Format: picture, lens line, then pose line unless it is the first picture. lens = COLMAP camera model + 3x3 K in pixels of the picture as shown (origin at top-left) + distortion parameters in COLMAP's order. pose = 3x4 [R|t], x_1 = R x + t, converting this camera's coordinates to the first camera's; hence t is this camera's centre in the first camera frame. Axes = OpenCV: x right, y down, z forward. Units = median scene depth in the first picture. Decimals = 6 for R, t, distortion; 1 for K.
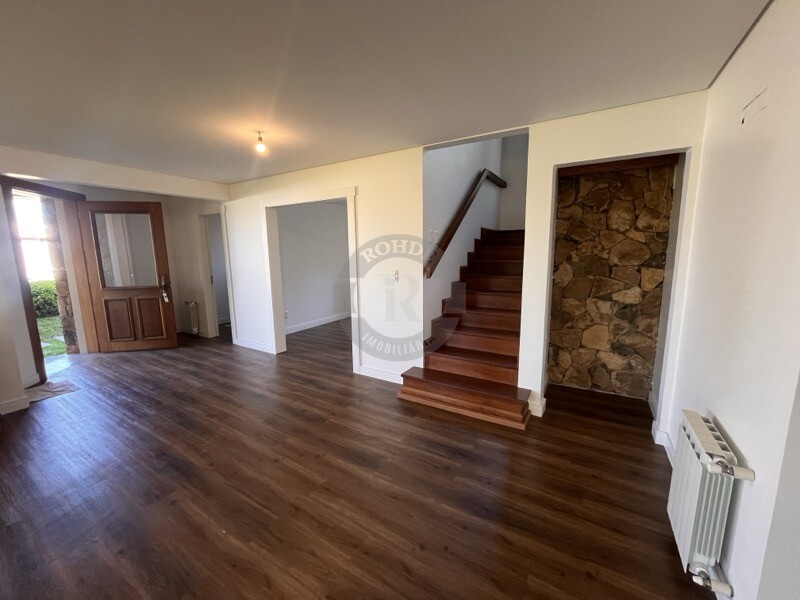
lens RADIAL K [[322.1, 0, 398.8], [0, 322.1, 300.3], [0, 0, 1]] dist [-0.000964, 0.000049]
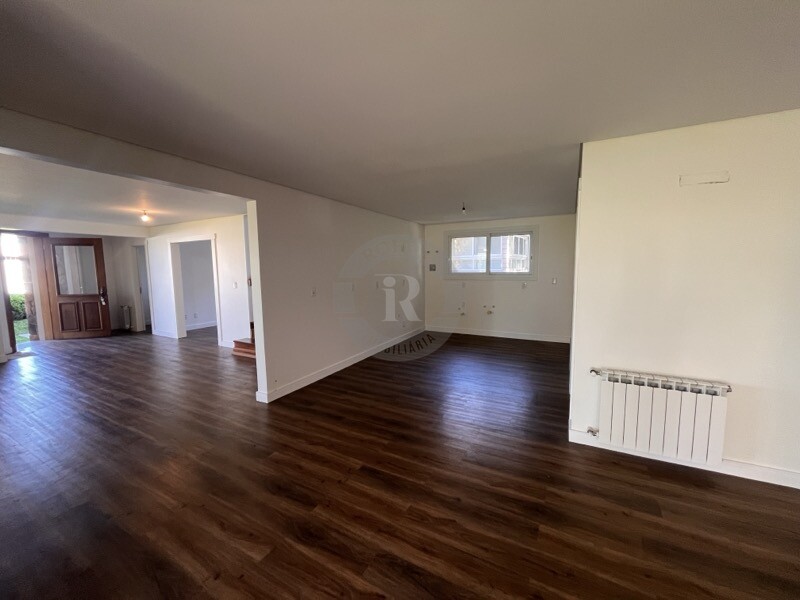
lens RADIAL K [[322.1, 0, 399.9], [0, 322.1, 301.4], [0, 0, 1]] dist [-0.000964, 0.000049]
pose [[0.998293, -0.004511, 0.058231, 0.551721], [0.007478, 0.998679, -0.050837, 0.075221], [-0.057924, 0.051185, 0.997008, -0.554016]]
